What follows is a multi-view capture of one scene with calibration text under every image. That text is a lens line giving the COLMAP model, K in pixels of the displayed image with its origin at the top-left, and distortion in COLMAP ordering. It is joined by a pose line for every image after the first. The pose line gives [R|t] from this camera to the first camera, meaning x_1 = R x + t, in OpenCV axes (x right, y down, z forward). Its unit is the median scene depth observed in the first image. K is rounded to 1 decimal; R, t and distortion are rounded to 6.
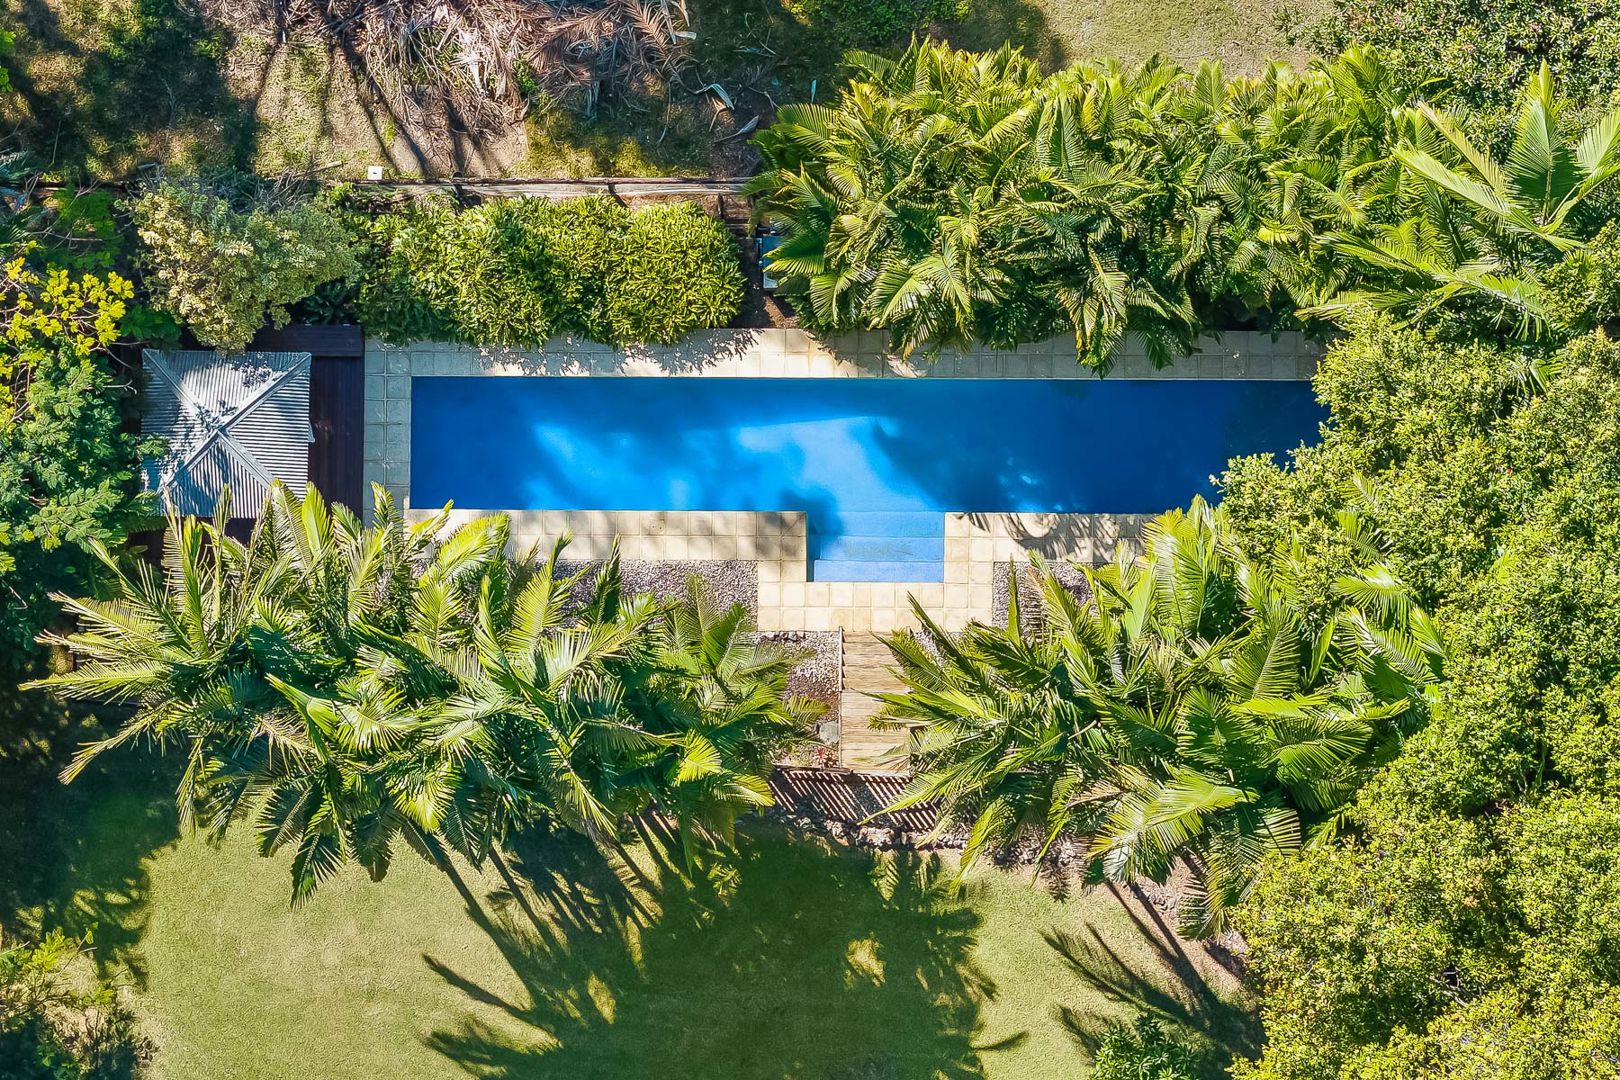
lens RADIAL K [[3027.6, 0, 870.6], [0, 3027.6, 513.7], [0, 0, 1]] dist [0.418378, -4.010439]
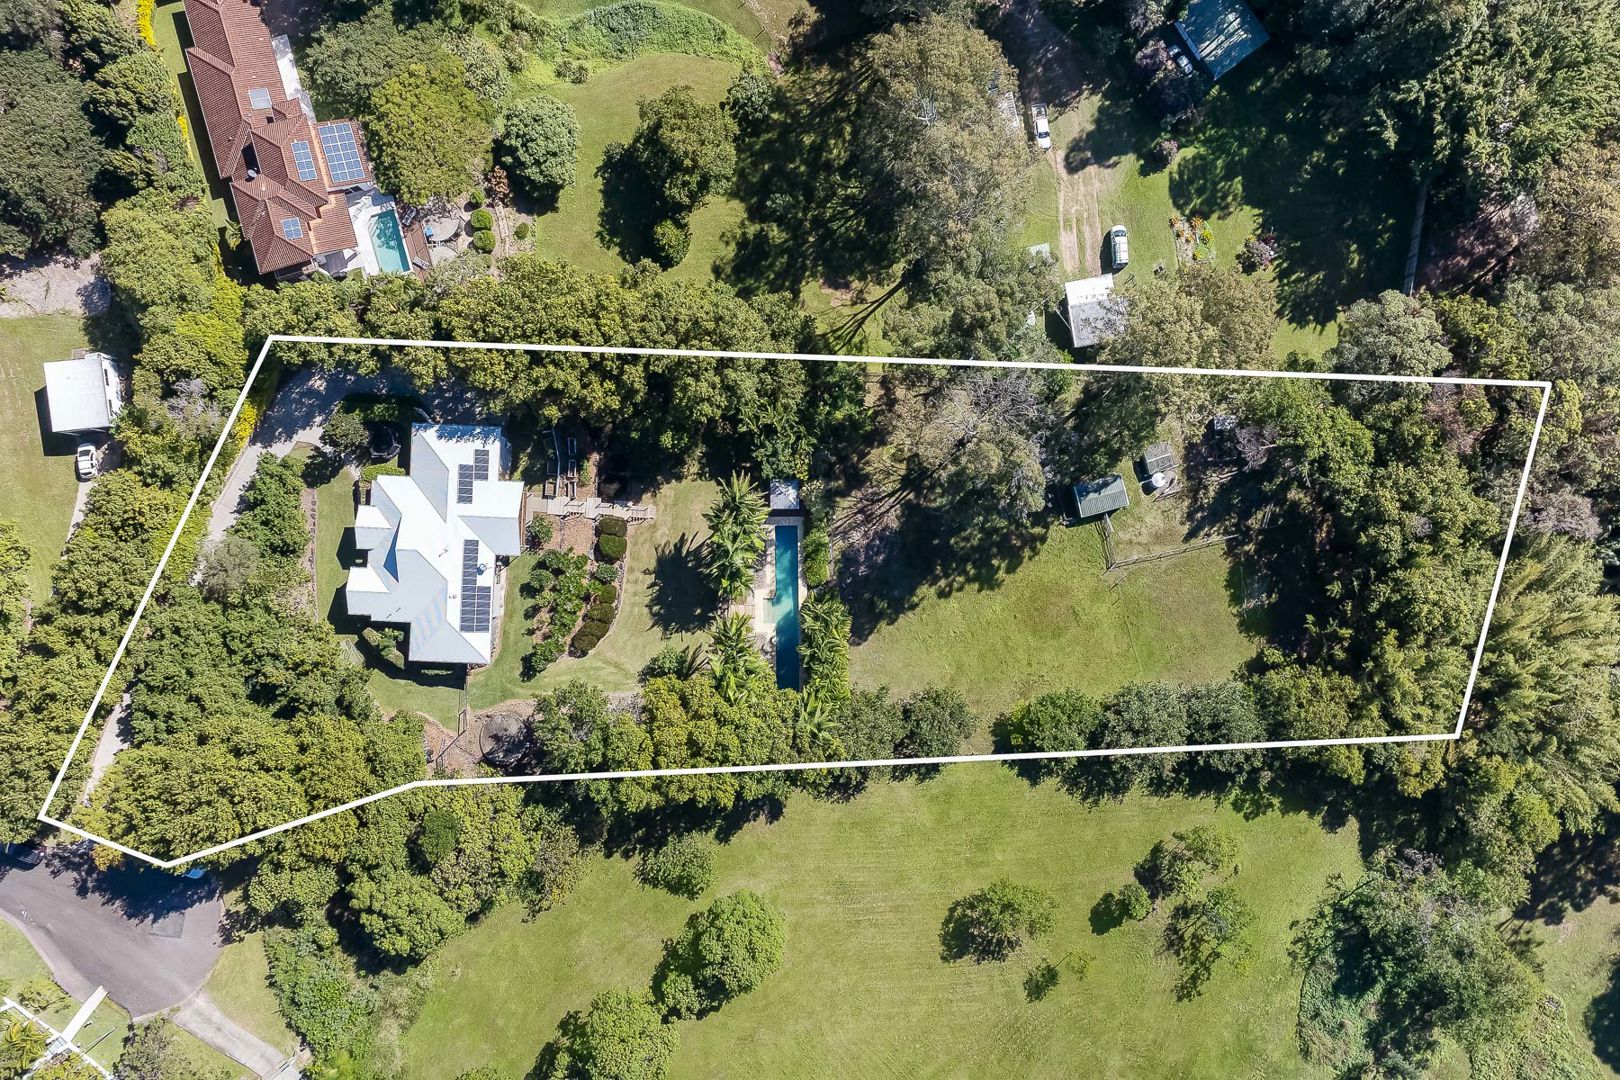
lens RADIAL K [[1138.3, 0, 810.0], [0, 1138.3, 540.0], [0, 0, 1]] dist [-0.007125, -0.004728]
pose [[0.029822, 0.998214, -0.051768, -0.020812], [-0.989103, 0.036941, 0.142515, -0.364540], [0.144173, 0.046954, 0.988438, -1.047672]]
